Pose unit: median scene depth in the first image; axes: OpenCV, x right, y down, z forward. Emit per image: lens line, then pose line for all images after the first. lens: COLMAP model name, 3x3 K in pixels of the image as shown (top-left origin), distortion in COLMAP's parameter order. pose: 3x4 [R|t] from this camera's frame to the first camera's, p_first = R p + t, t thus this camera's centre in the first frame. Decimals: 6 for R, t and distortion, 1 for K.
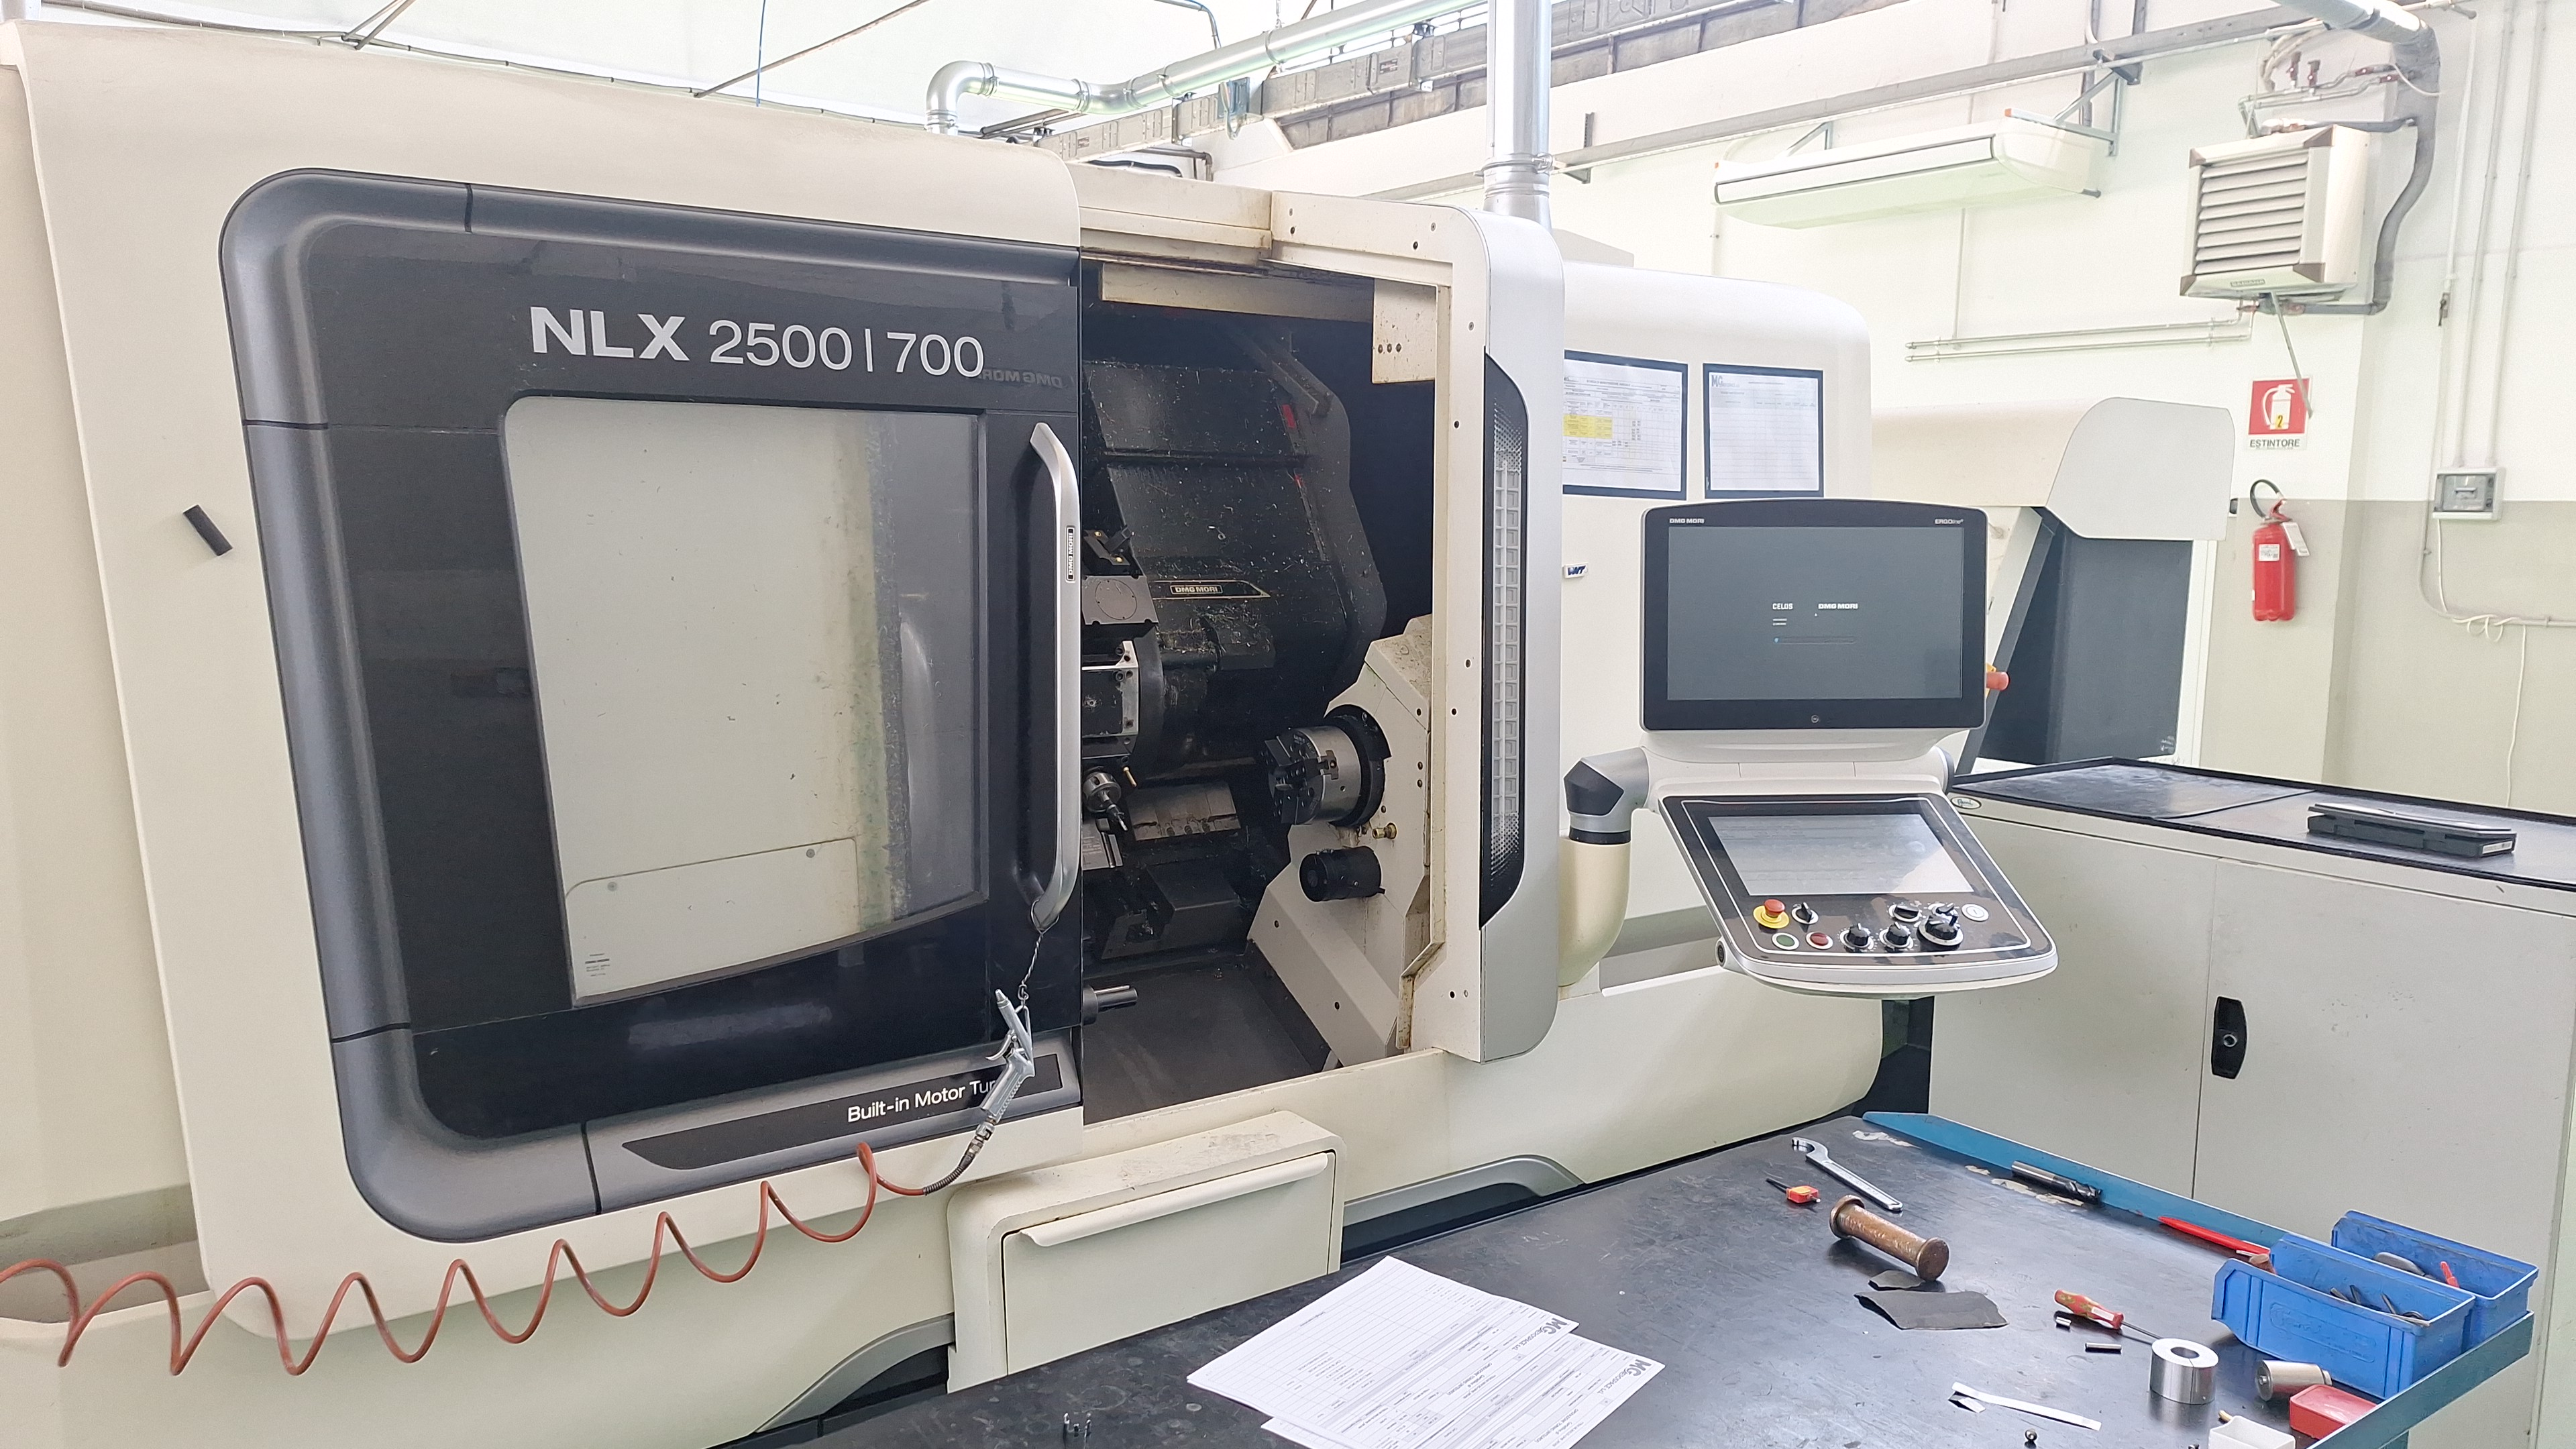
lens RADIAL K [[1795.1, 0, 1288.0], [0, 1795.1, 724.5], [0, 0, 1]] dist [0.002575, 0.001719]
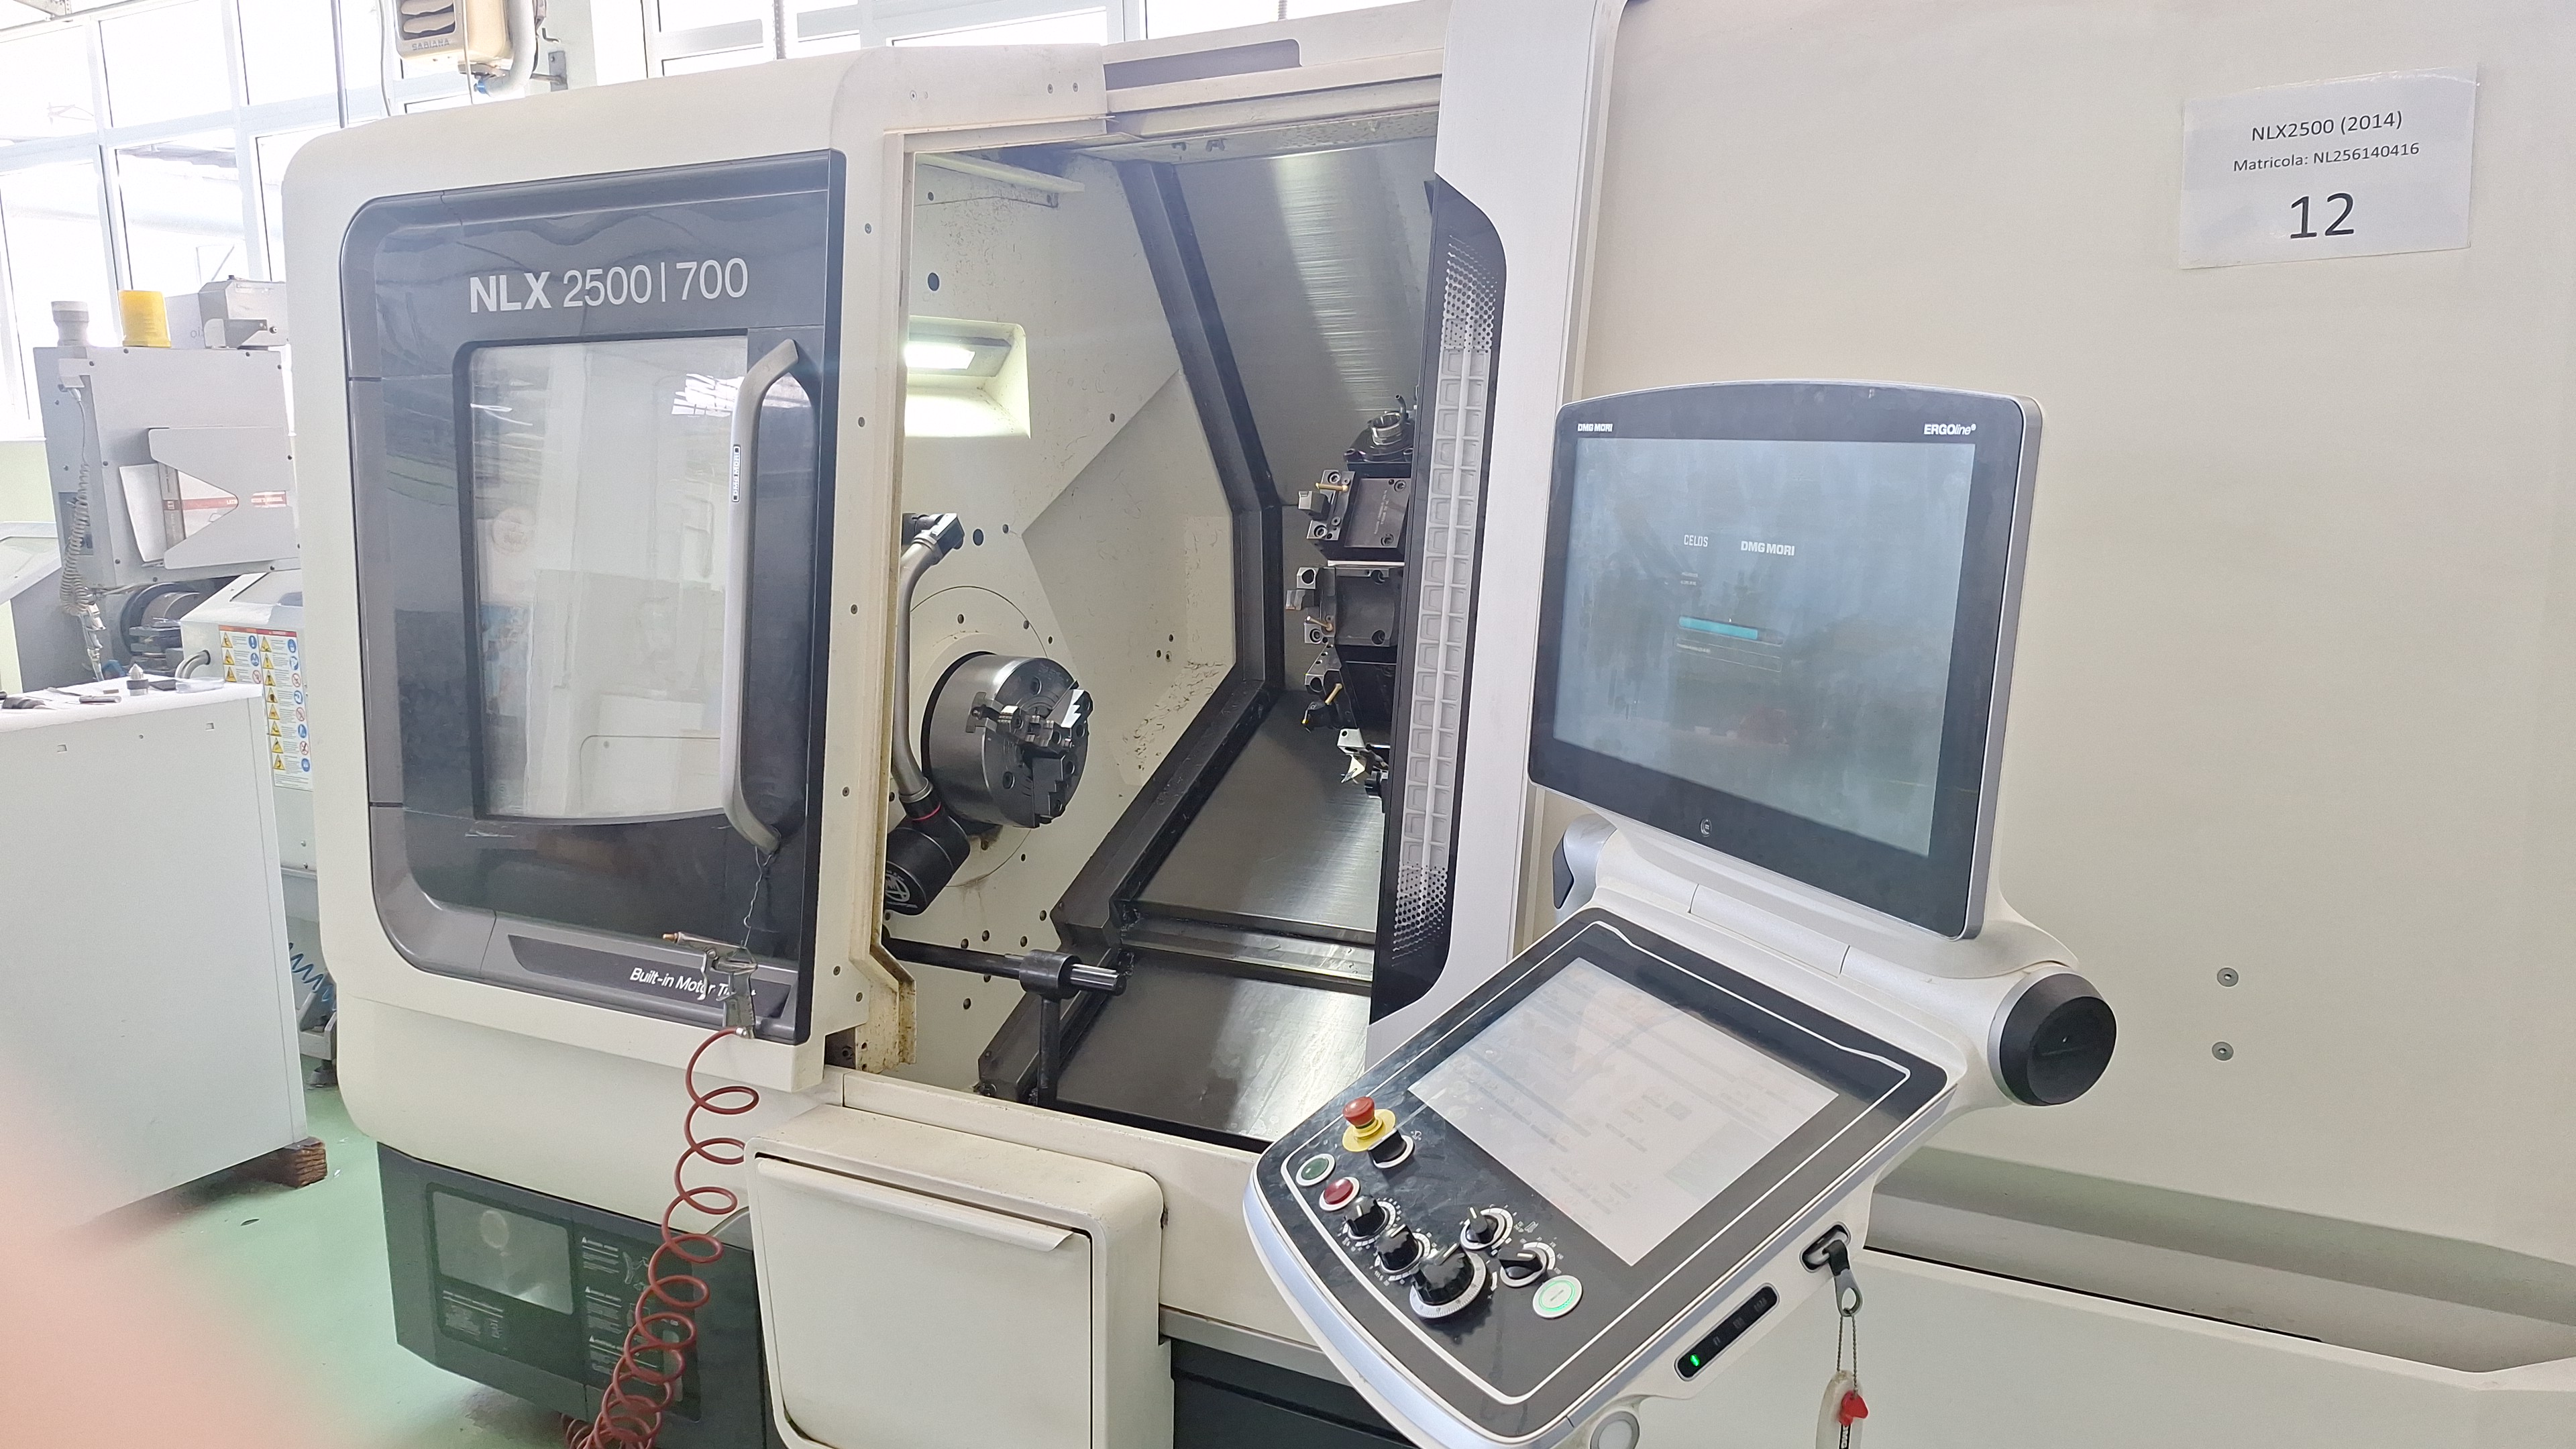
lens RADIAL K [[1795.1, 0, 1288.0], [0, 1795.1, 724.5], [0, 0, 1]] dist [0.002575, 0.001719]
pose [[0.433698, 0.141304, -0.889910, 0.944987], [-0.088158, 0.989543, 0.114161, -0.105765], [0.896736, 0.028941, 0.441620, 0.895463]]
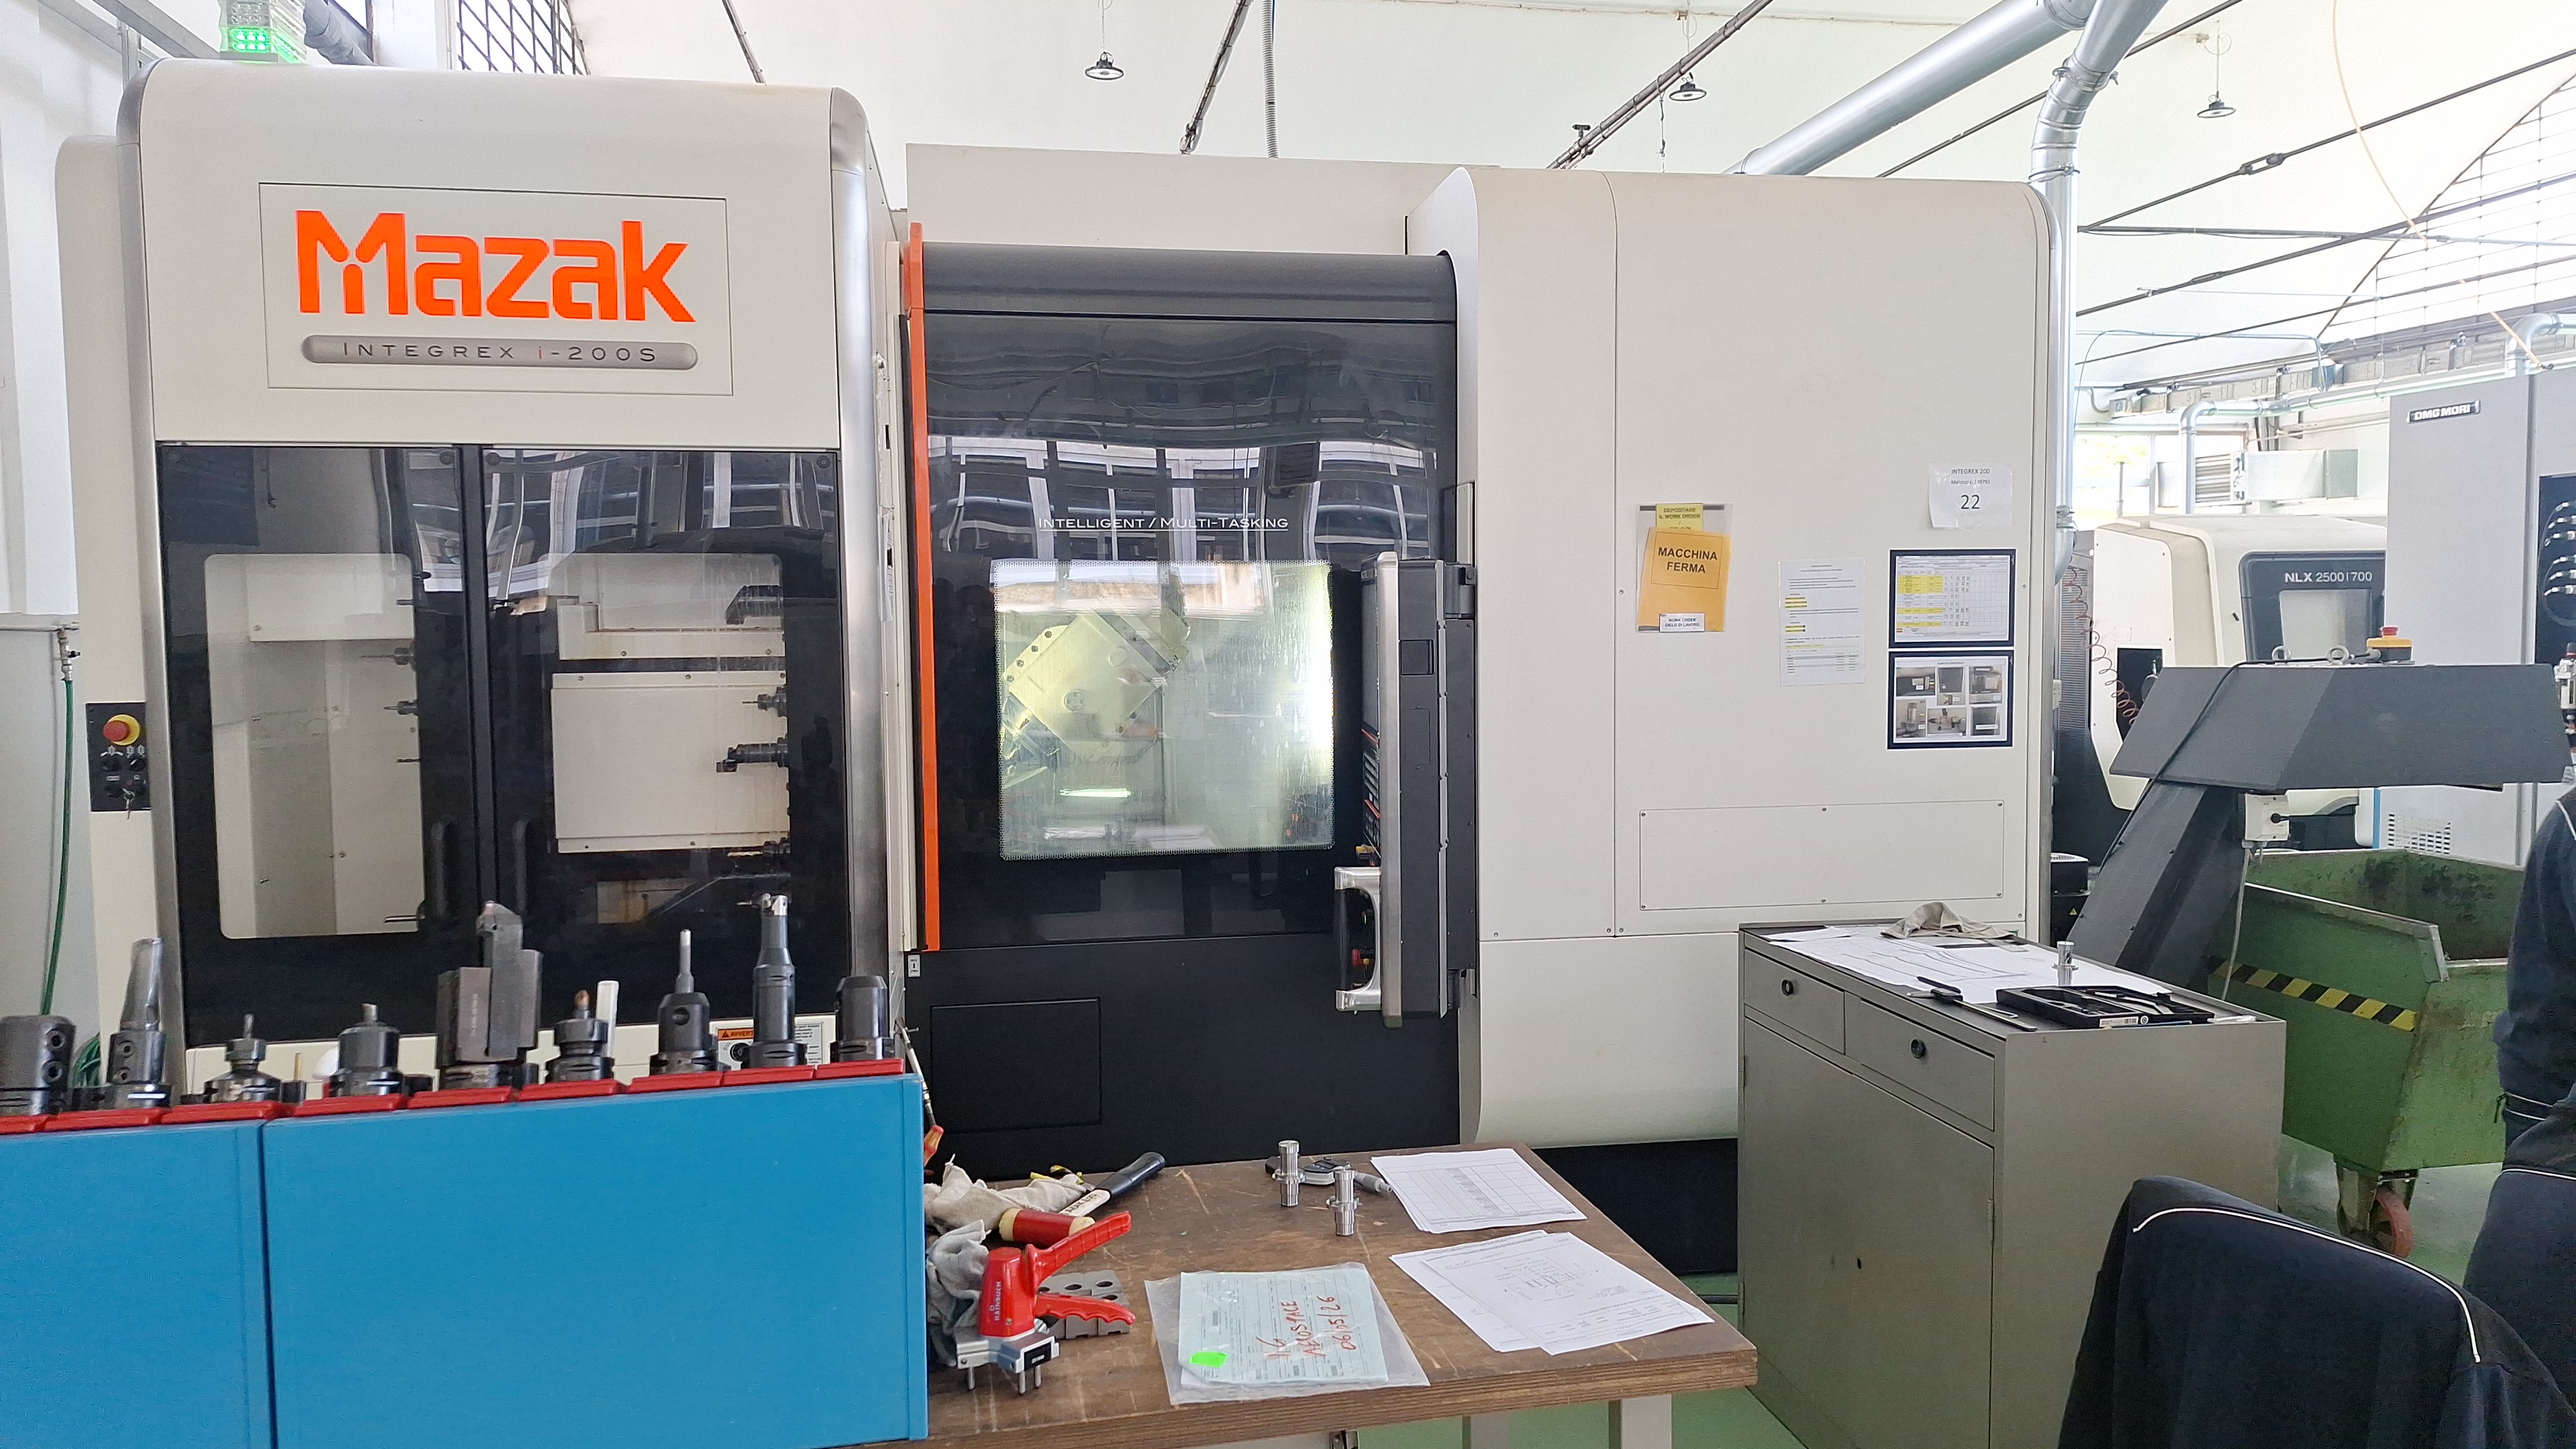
lens RADIAL K [[1795.1, 0, 1288.0], [0, 1795.1, 724.5], [0, 0, 1]] dist [0.002575, 0.001719]
pose [[0.889393, 0.012051, -0.456985, -0.564960], [-0.038359, 0.998094, -0.048334, 0.535710], [0.455532, 0.060517, 0.888160, -4.628557]]
